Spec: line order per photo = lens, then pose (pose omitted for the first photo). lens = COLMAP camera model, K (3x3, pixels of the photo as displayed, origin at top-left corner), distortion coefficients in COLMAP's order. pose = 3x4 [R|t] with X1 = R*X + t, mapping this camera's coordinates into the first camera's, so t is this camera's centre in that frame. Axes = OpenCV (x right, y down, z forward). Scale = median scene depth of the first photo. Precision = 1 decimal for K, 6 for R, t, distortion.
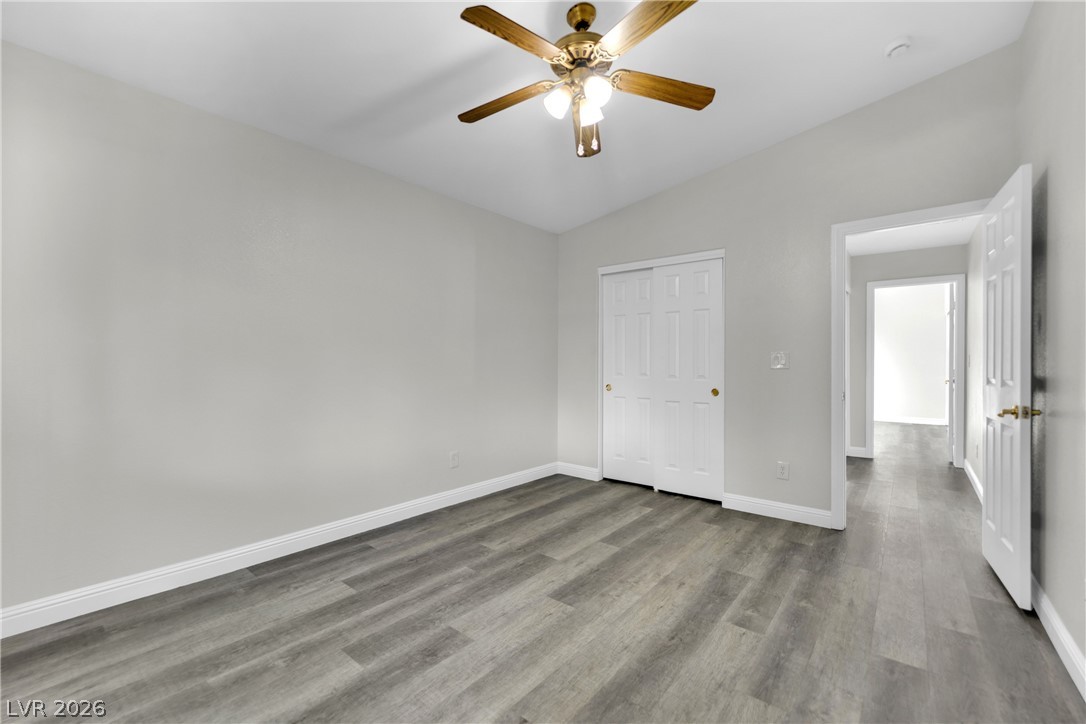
lens RADIAL K [[452.6, 0, 539.9], [0, 452.6, 362.8], [0, 0, 1]] dist [-0.019249, -0.000019]
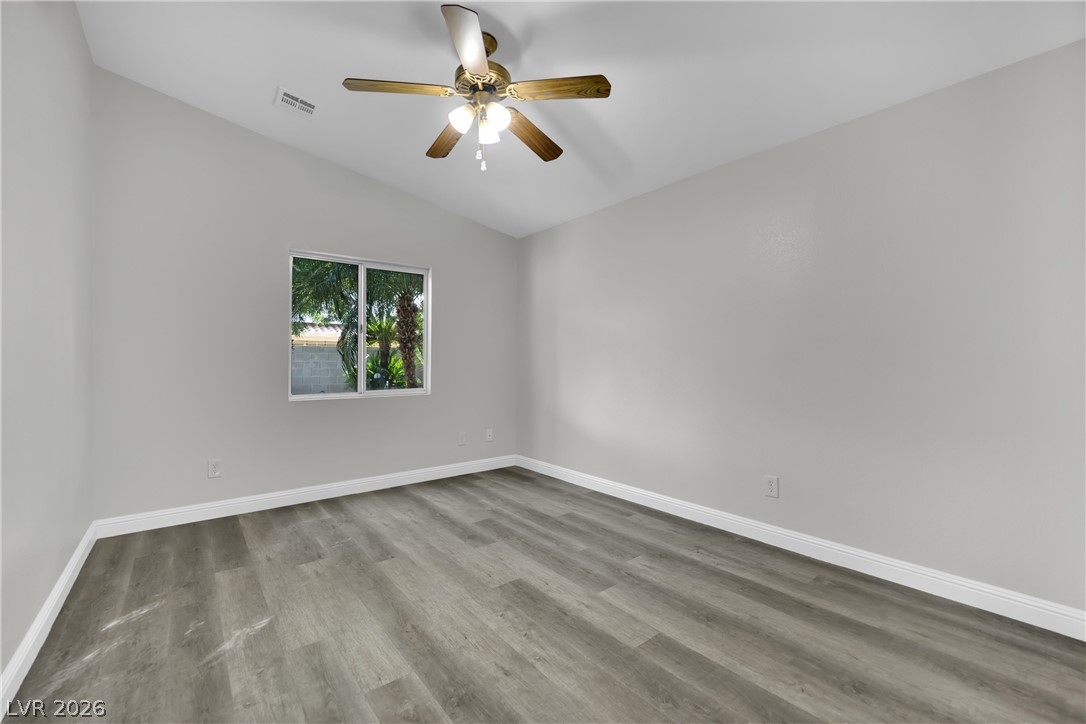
lens RADIAL K [[452.6, 0, 539.9], [0, 452.6, 362.8], [0, 0, 1]] dist [-0.019249, -0.000019]
pose [[-0.209845, -0.001746, -0.977733, 0.999708], [-0.002171, 0.999997, -0.001320, 0.009426], [0.977732, 0.001845, -0.209848, 1.208564]]
